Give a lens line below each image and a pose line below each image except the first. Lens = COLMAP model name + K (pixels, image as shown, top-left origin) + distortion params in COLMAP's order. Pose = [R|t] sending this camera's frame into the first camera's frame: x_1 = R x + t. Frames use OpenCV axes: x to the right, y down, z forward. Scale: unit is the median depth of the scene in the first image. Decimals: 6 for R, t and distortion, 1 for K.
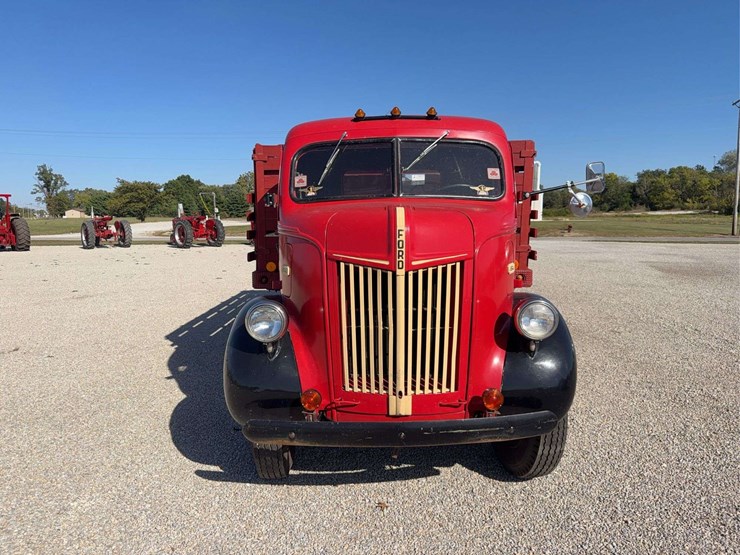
lens RADIAL K [[504.4, 0, 370.5], [0, 504.4, 279.0], [0, 0, 1]] dist [0.092508, -0.134950]
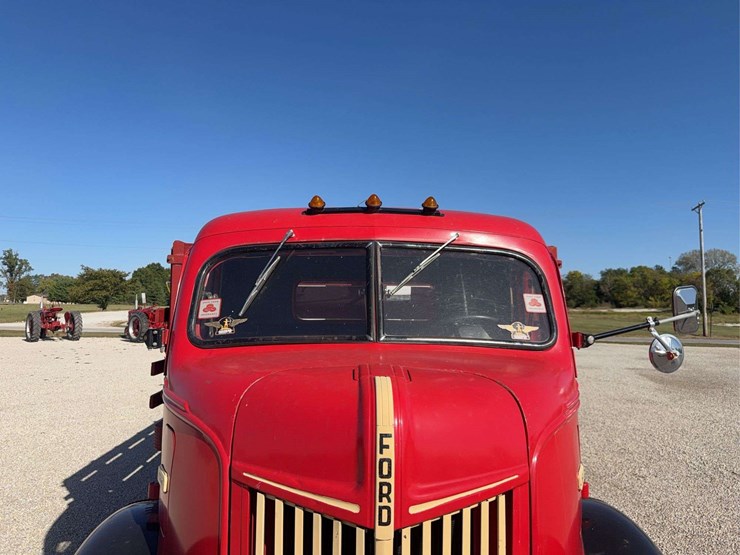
lens RADIAL K [[513.9, 0, 367.0], [0, 513.9, 279.7], [0, 0, 1]] dist [0.042122, -0.064037]
pose [[0.998619, 0.022100, 0.047657, 0.013583], [-0.013353, 0.984191, -0.176605, -0.124880], [-0.050807, 0.175725, 0.983127, 0.406136]]
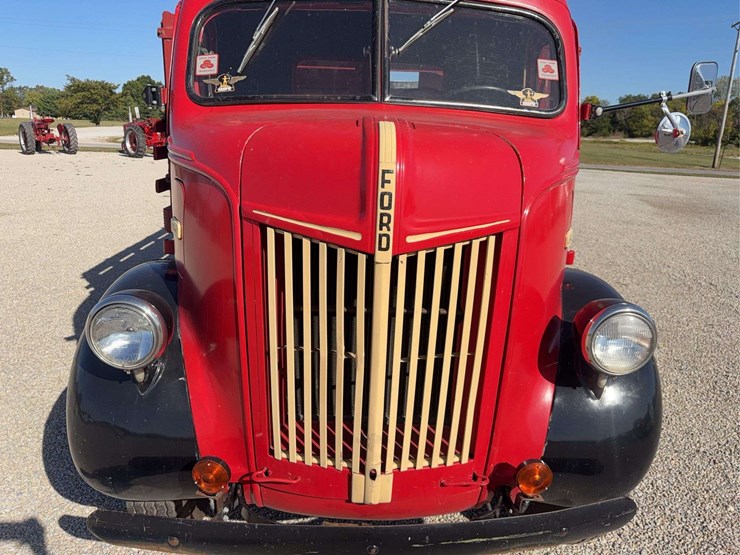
lens RADIAL K [[517.7, 0, 370.0], [0, 517.7, 277.5], [0, 0, 1]] dist [0.002796, -0.009738]
pose [[0.997925, 0.029281, 0.057339, 0.014403], [-0.037703, 0.987692, 0.151798, -0.056629], [-0.052188, -0.153645, 0.986747, 0.399150]]
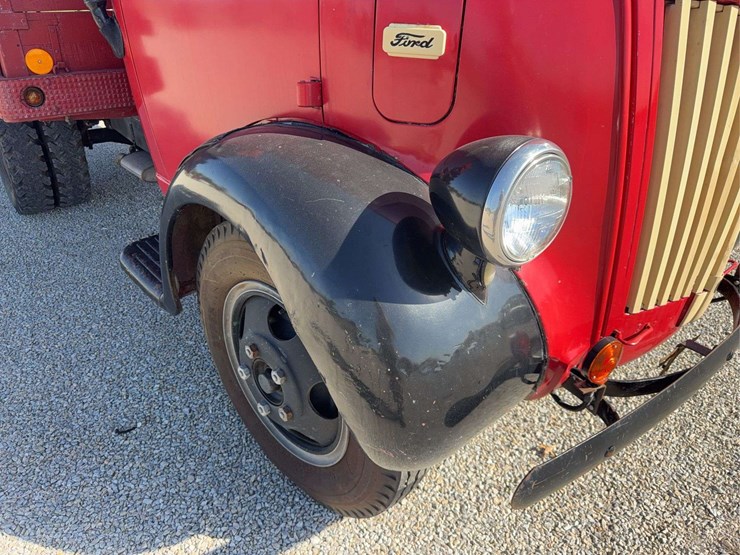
lens RADIAL K [[517.7, 0, 370.0], [0, 517.7, 277.5], [0, 0, 1]] dist [0.002796, -0.009738]
pose [[0.766684, -0.294899, 0.570289, -0.412064], [0.072234, 0.922249, 0.379789, -0.003934], [-0.637948, -0.249984, 0.728376, 0.709105]]
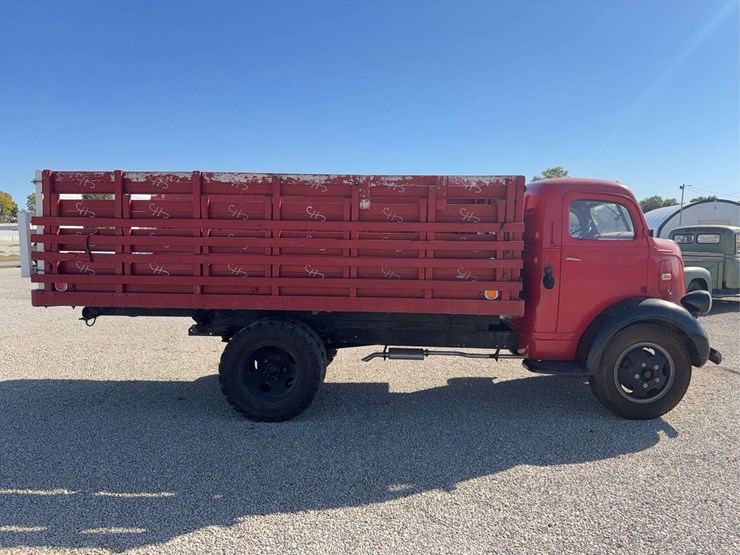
lens RADIAL K [[504.4, 0, 370.5], [0, 504.4, 279.0], [0, 0, 1]] dist [0.092508, -0.134950]
pose [[0.056424, -0.064374, 0.996329, -1.830336], [0.129713, 0.989934, 0.056615, -0.222454], [-0.989945, 0.126043, 0.064206, 1.801008]]
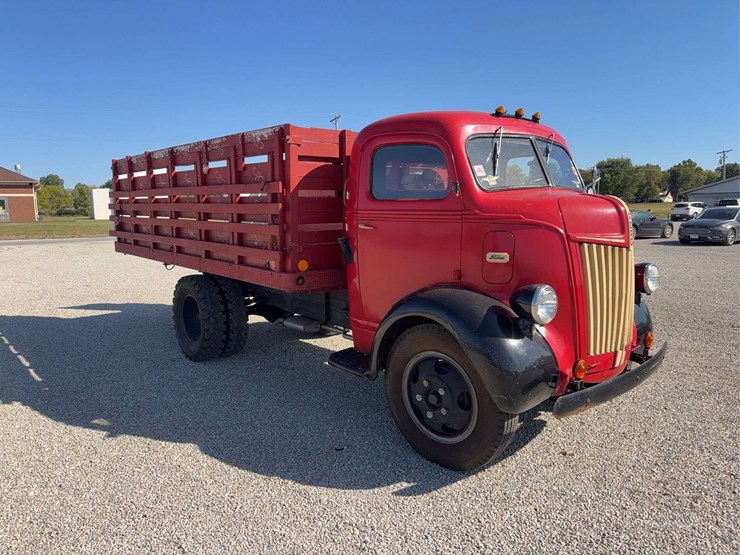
lens RADIAL K [[504.4, 0, 370.5], [0, 504.4, 279.0], [0, 0, 1]] dist [0.092508, -0.134950]
pose [[0.755091, -0.090697, 0.649317, -0.996445], [0.090013, 0.995348, 0.034355, -0.030233], [-0.649412, 0.032506, 0.759742, 0.378163]]
